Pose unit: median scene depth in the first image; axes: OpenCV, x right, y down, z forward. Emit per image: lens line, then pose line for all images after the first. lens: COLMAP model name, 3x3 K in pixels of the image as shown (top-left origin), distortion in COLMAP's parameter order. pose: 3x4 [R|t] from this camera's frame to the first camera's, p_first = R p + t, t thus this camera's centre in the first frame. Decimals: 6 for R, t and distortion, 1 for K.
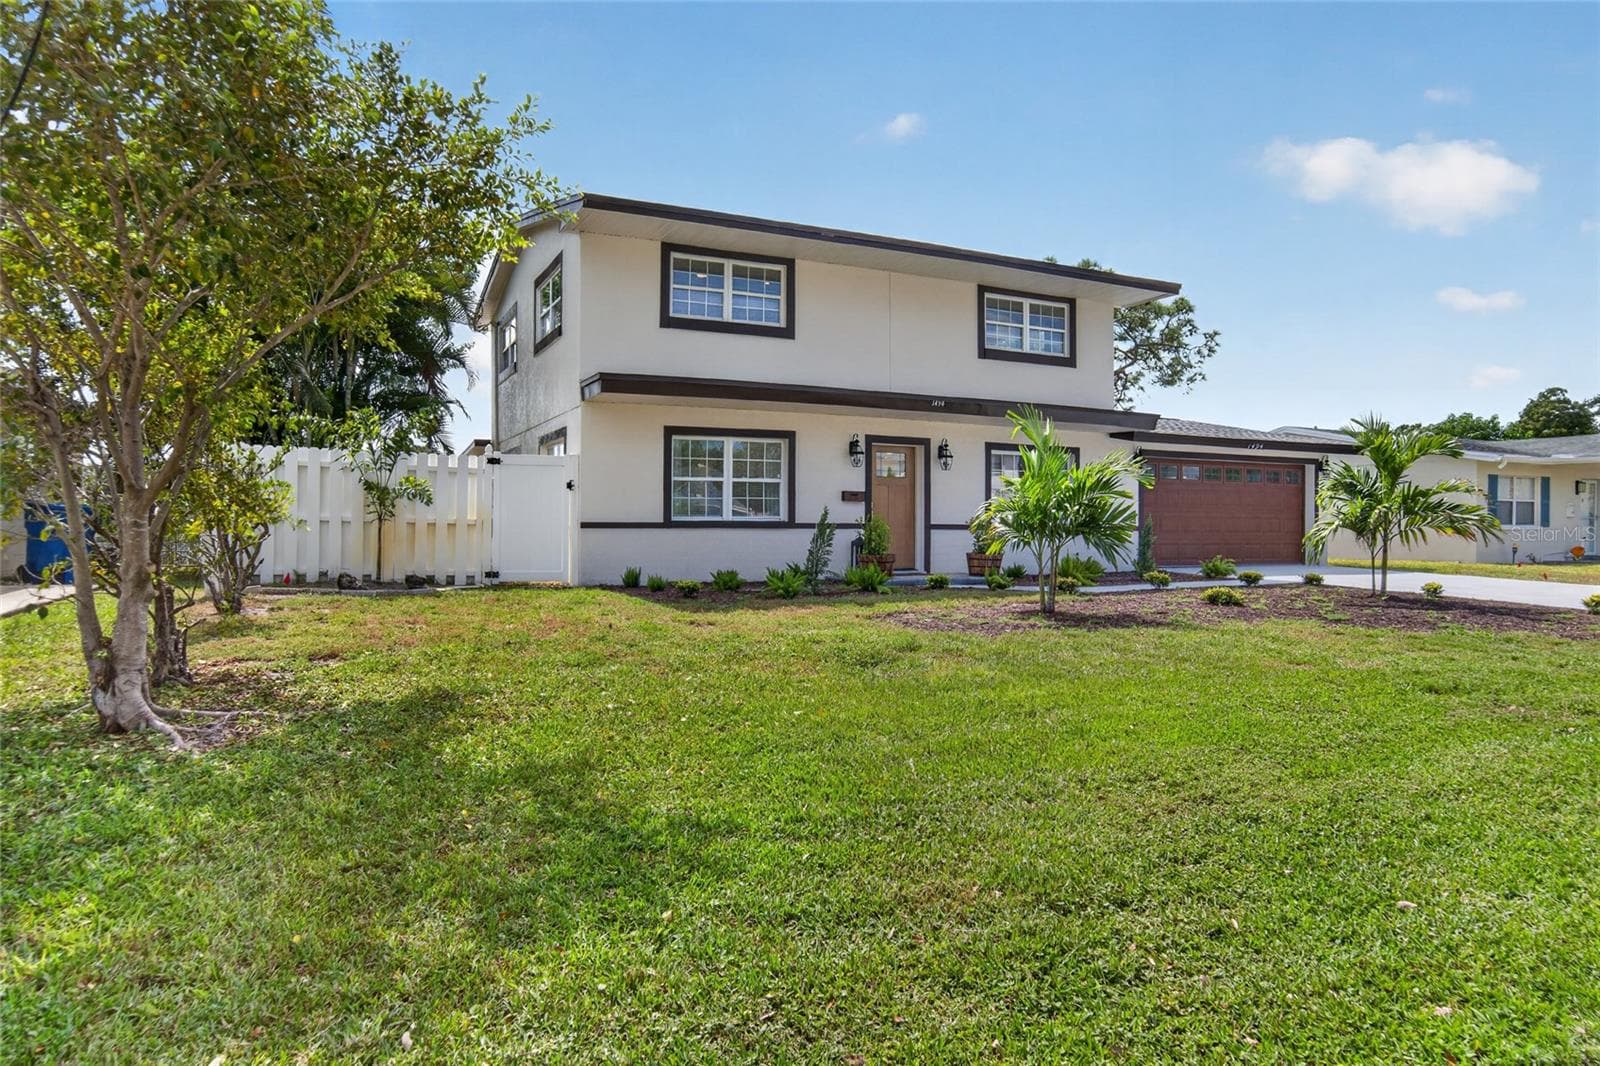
lens RADIAL K [[1013.5, 0, 800.0], [0, 1013.5, 533.0], [0, 0, 1]] dist [-0.048743, 0.001396]
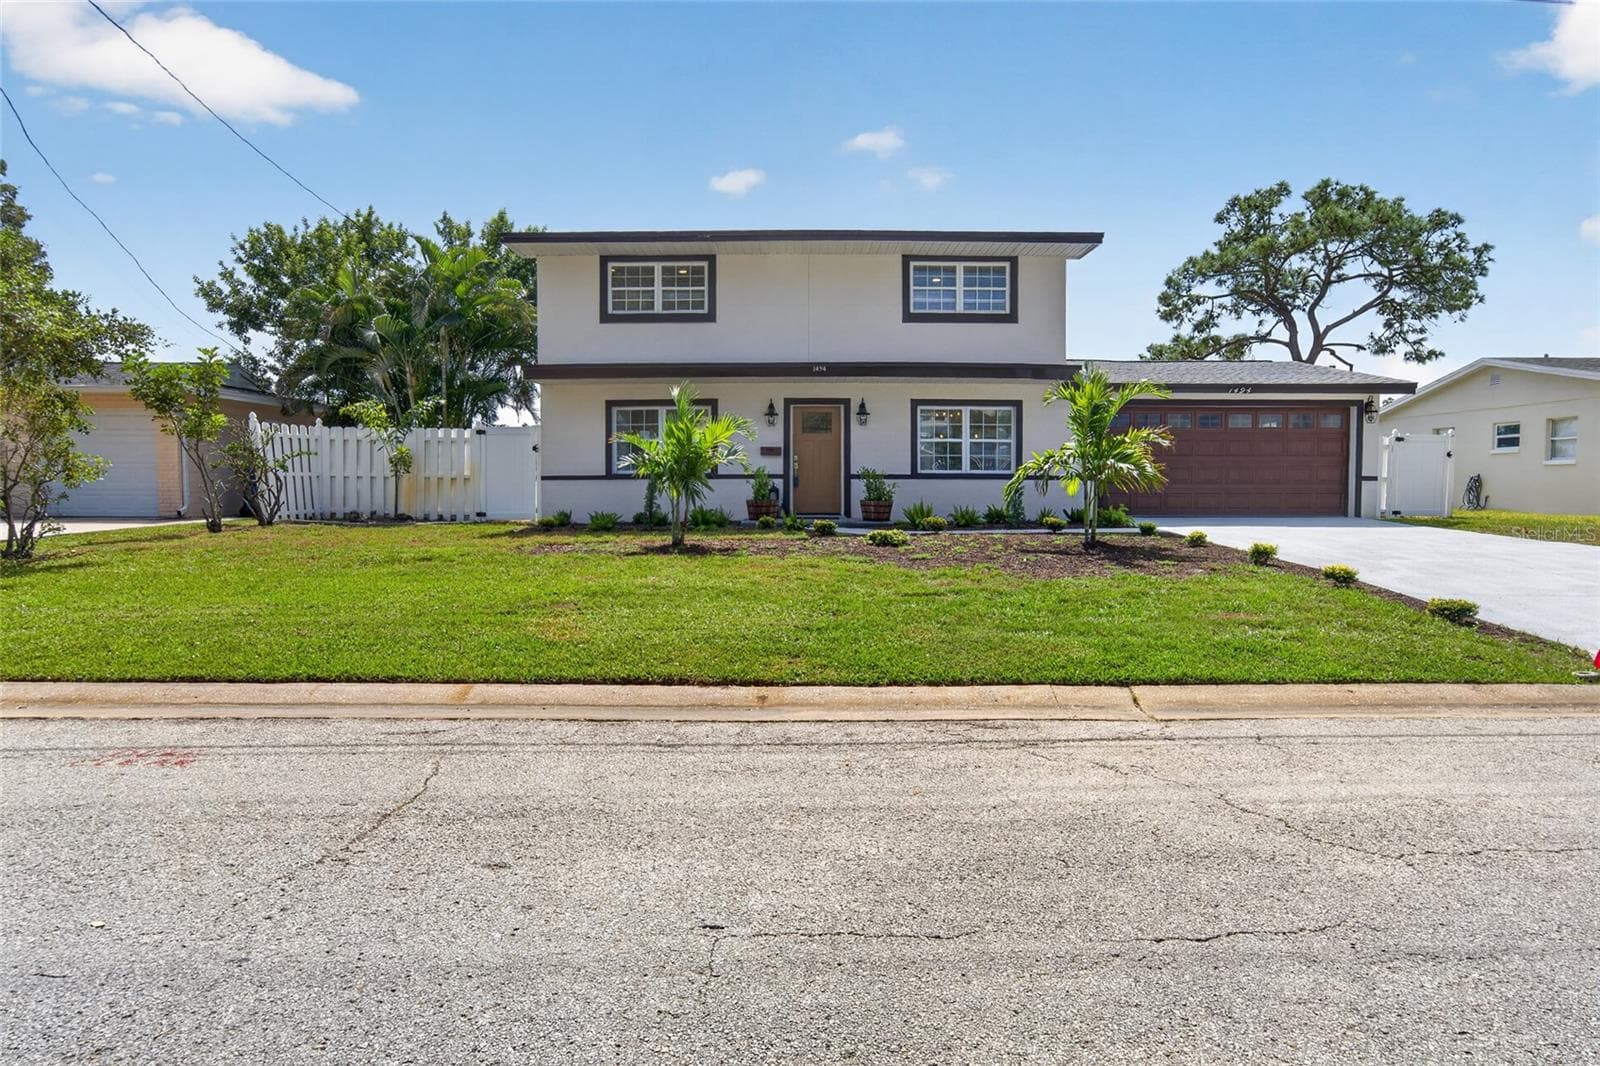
lens RADIAL K [[754.9, 0, 800.0], [0, 754.9, 533.0], [0, 0, 1]] dist [-0.048461, 0.000134]
pose [[0.902429, 0.022326, -0.430260, 0.459446], [0.005403, 0.997992, 0.063117, 0.003512], [0.430805, -0.059283, 0.900496, 0.214767]]
